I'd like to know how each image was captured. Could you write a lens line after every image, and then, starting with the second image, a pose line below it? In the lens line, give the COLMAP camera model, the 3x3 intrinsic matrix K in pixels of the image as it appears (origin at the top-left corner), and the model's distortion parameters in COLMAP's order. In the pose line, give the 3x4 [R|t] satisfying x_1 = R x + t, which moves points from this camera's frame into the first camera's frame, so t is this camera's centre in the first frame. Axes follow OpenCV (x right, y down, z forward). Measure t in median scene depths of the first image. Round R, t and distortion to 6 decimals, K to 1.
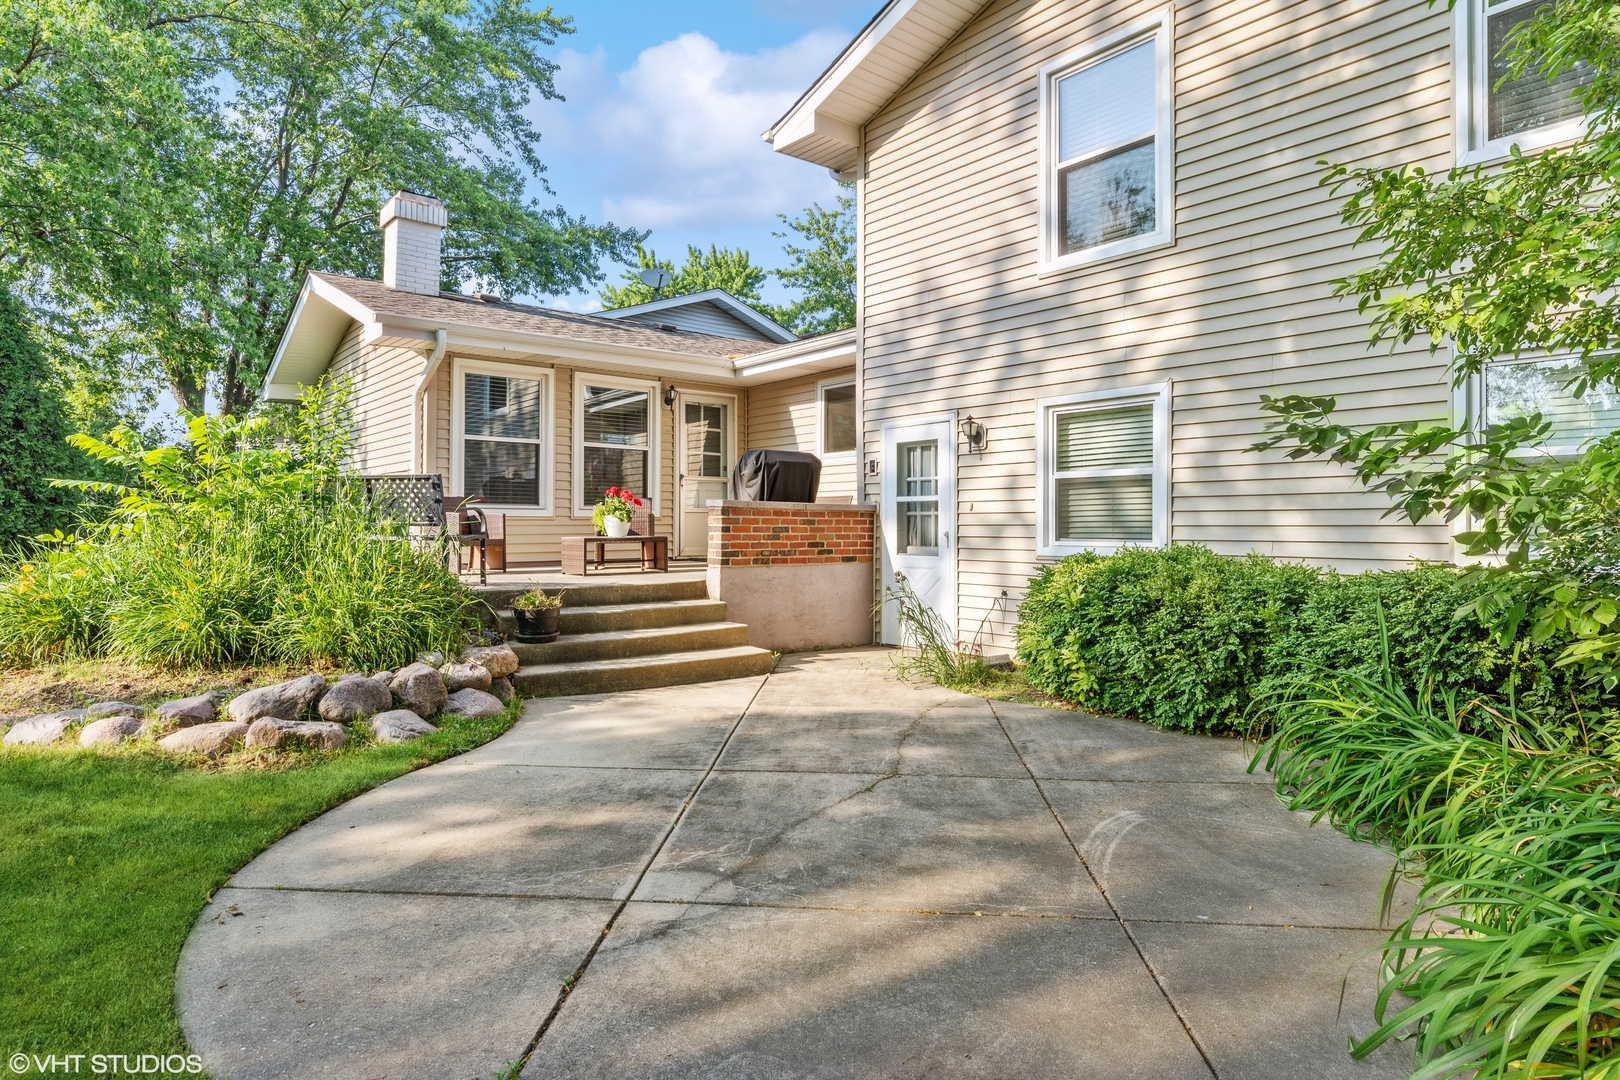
lens RADIAL K [[916.7, 0, 808.0], [0, 916.7, 532.4], [0, 0, 1]] dist [-0.000381, -0.000367]
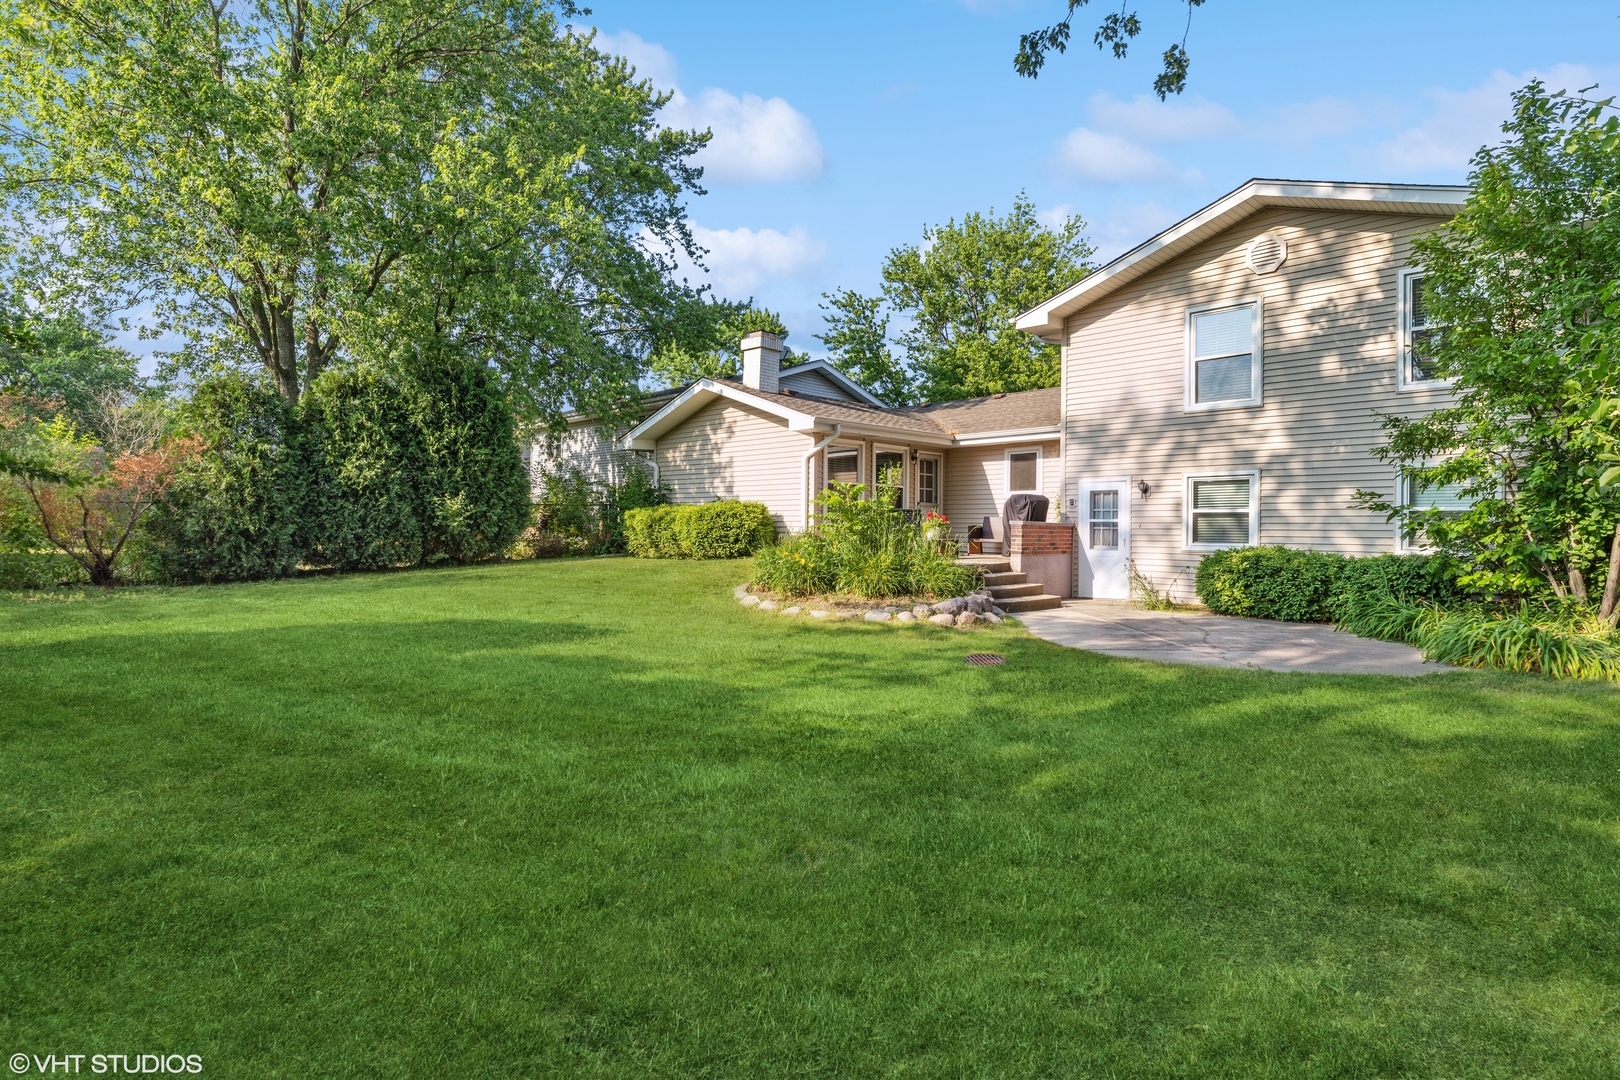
lens RADIAL K [[803.0, 0, 812.1], [0, 803.0, 541.3], [0, 0, 1]] dist [0.002433, 0.000278]
pose [[0.994650, 0.004340, 0.103209, -0.754635], [-0.005421, 0.999933, 0.010192, -0.007812], [-0.103158, -0.010697, 0.994607, -0.692433]]
